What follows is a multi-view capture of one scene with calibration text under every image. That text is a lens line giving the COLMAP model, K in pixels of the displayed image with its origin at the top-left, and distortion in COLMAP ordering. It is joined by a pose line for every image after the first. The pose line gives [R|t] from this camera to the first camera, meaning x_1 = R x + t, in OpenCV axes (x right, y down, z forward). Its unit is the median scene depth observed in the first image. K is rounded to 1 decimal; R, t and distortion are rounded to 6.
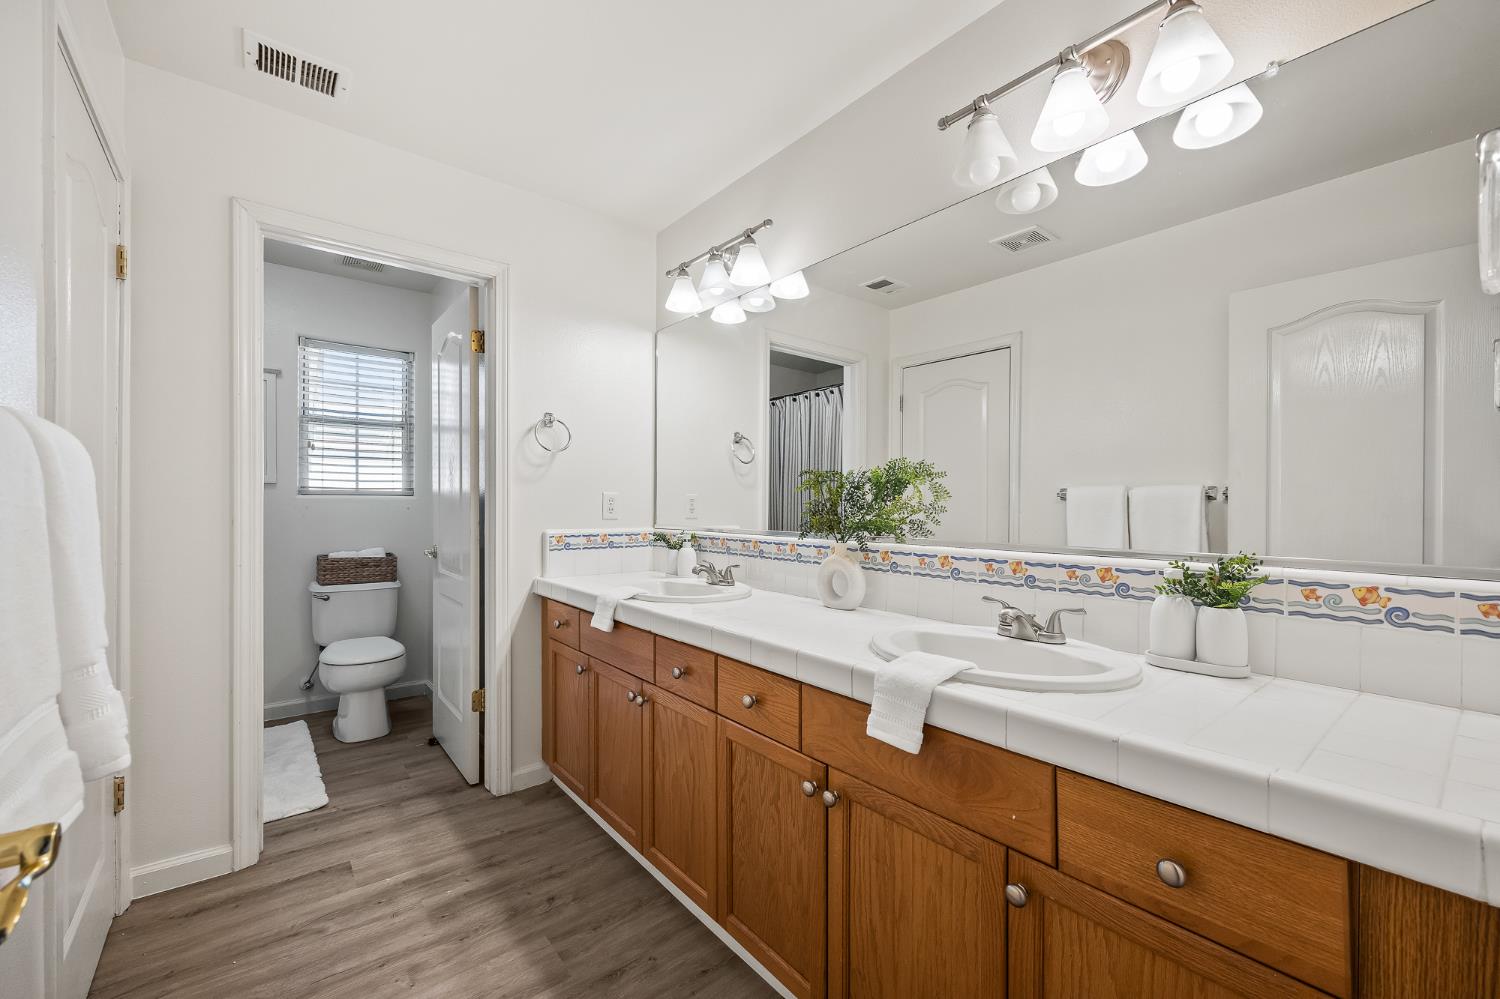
lens RADIAL K [[602.1, 0, 752.4], [0, 602.1, 505.7], [0, 0, 1]] dist [-0.000253, -0.000023]
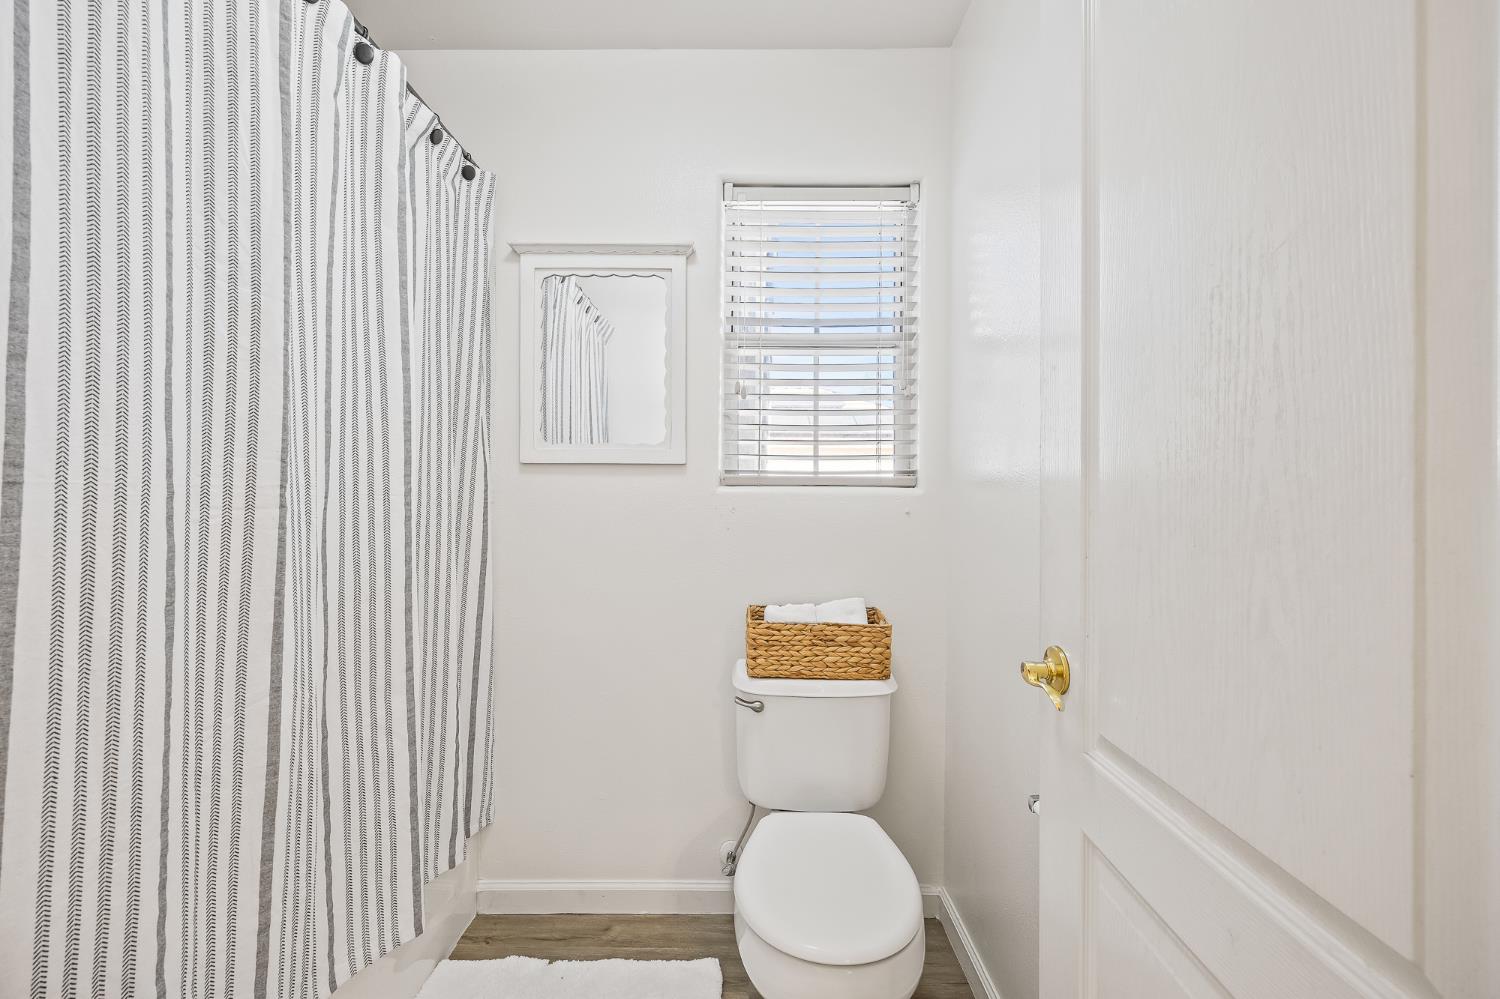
lens RADIAL K [[602.1, 0, 751.7], [0, 602.1, 491.8], [0, 0, 1]] dist [-0.000253, -0.000023]
pose [[0.766769, 0.004194, -0.641909, -0.385316], [-0.003086, 0.999991, 0.002847, -0.014245], [0.641916, -0.000202, 0.766775, 0.595753]]
